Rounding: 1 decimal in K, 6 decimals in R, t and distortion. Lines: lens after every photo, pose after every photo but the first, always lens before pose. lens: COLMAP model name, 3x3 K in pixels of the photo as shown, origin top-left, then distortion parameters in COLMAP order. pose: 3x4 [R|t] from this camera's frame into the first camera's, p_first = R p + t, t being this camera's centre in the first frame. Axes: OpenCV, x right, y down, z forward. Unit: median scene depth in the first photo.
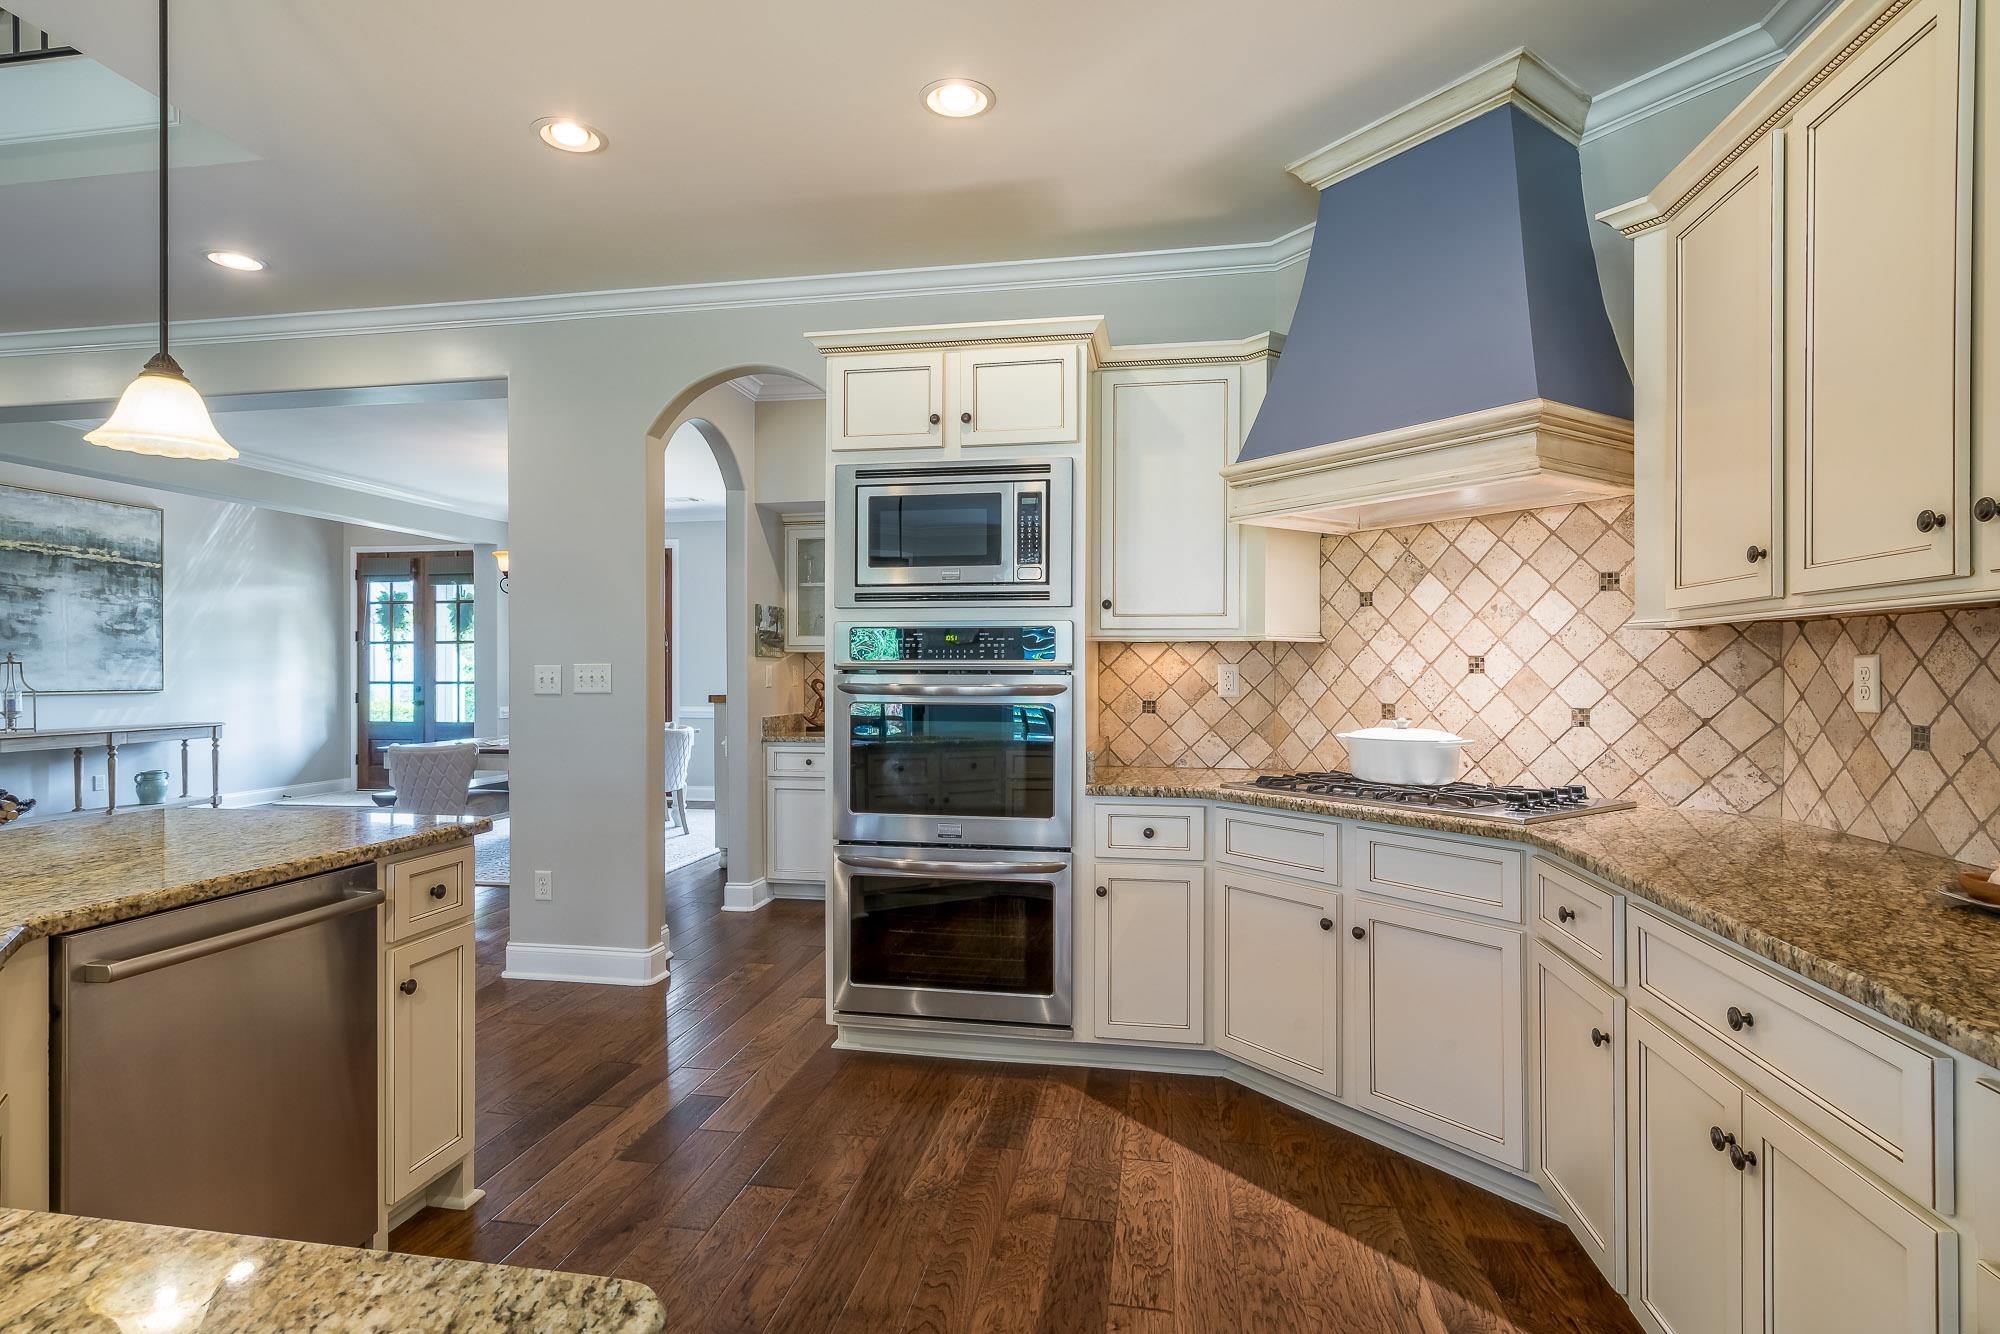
lens RADIAL K [[1001.9, 0, 963.3], [0, 1001.9, 673.8], [0, 0, 1]] dist [0.001940, -0.000325]
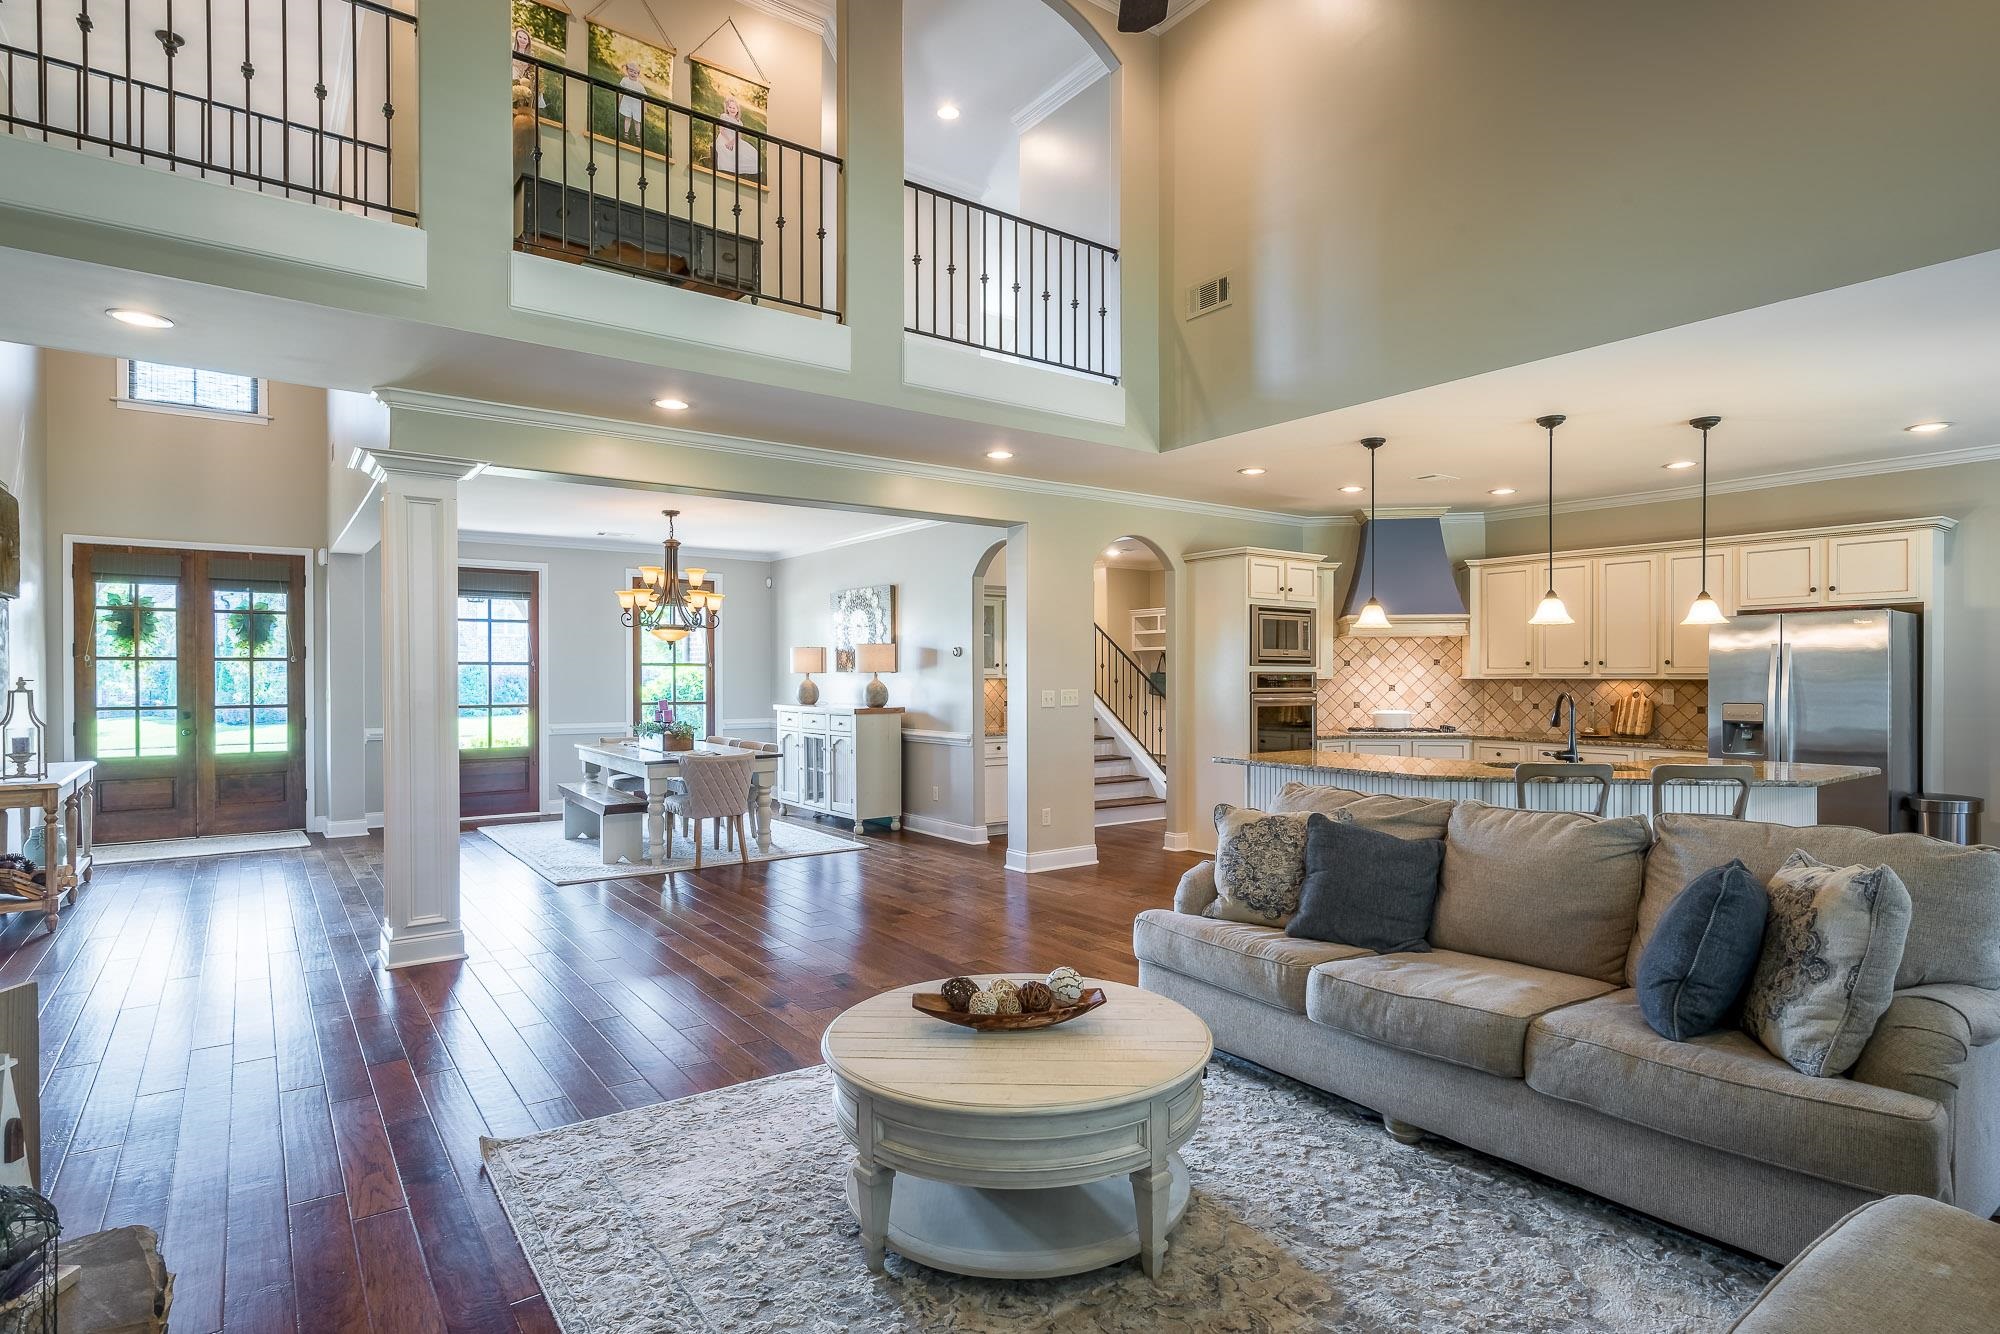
lens RADIAL K [[1044.7, 0, 1000.0], [0, 1044.7, 667.0], [0, 0, 1]] dist [-0.001425, -0.000111]
pose [[0.693033, 0.005066, 0.720888, -2.461086], [0.004626, 0.999923, -0.011473, -0.040384], [-0.720891, 0.011286, 0.692956, -0.280543]]
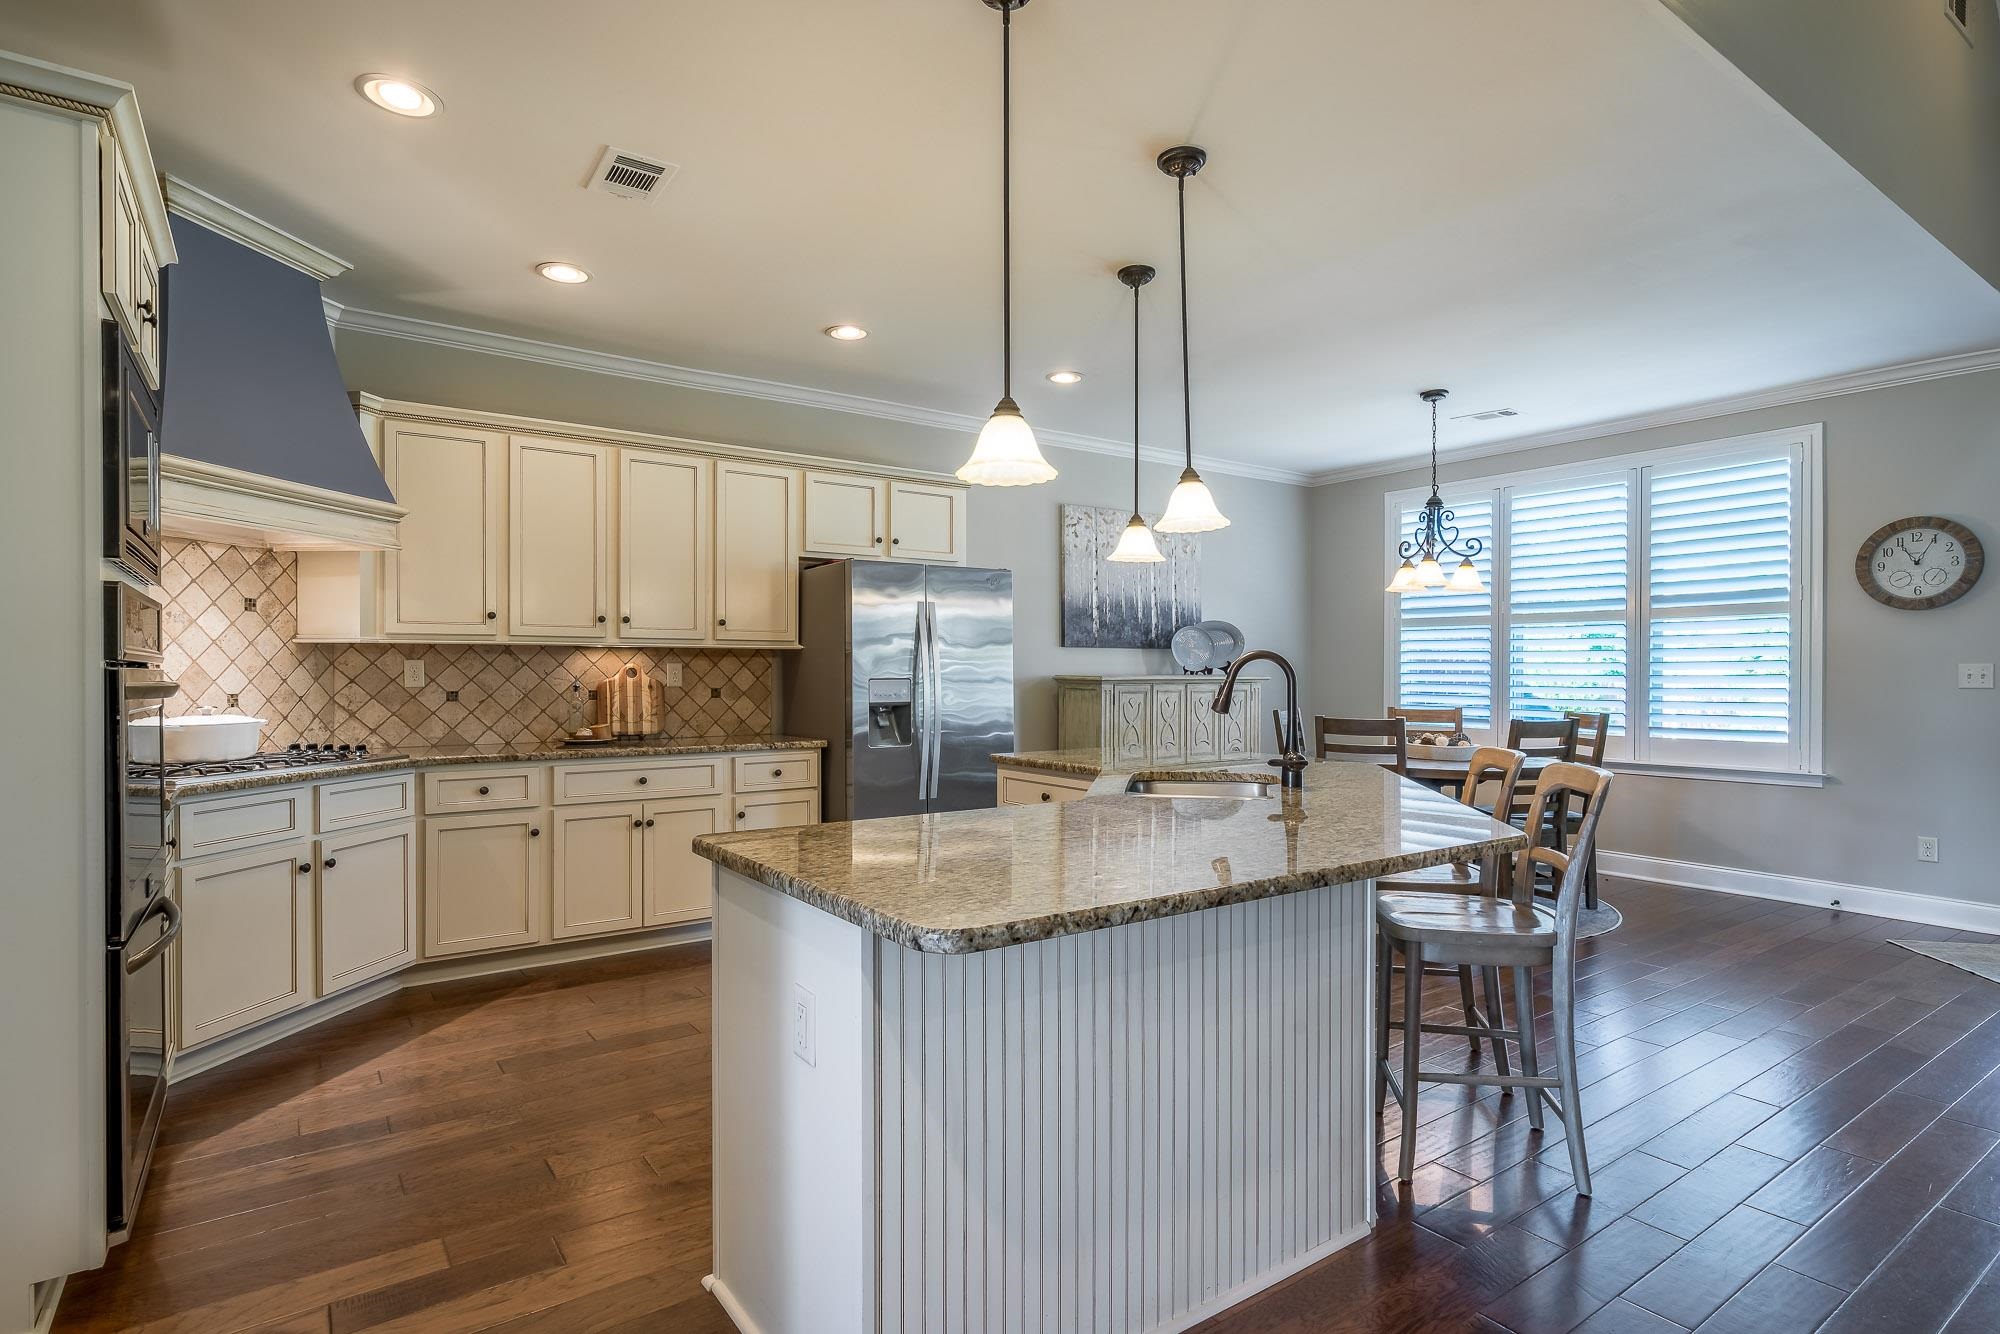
lens RADIAL K [[1001.9, 0, 963.3], [0, 1001.9, 673.8], [0, 0, 1]] dist [0.001940, -0.000325]
pose [[-0.698604, -0.001032, 0.715507, -0.985813], [0.002966, 0.999986, 0.004338, 0.003410], [-0.715502, 0.005153, -0.698592, 1.142378]]
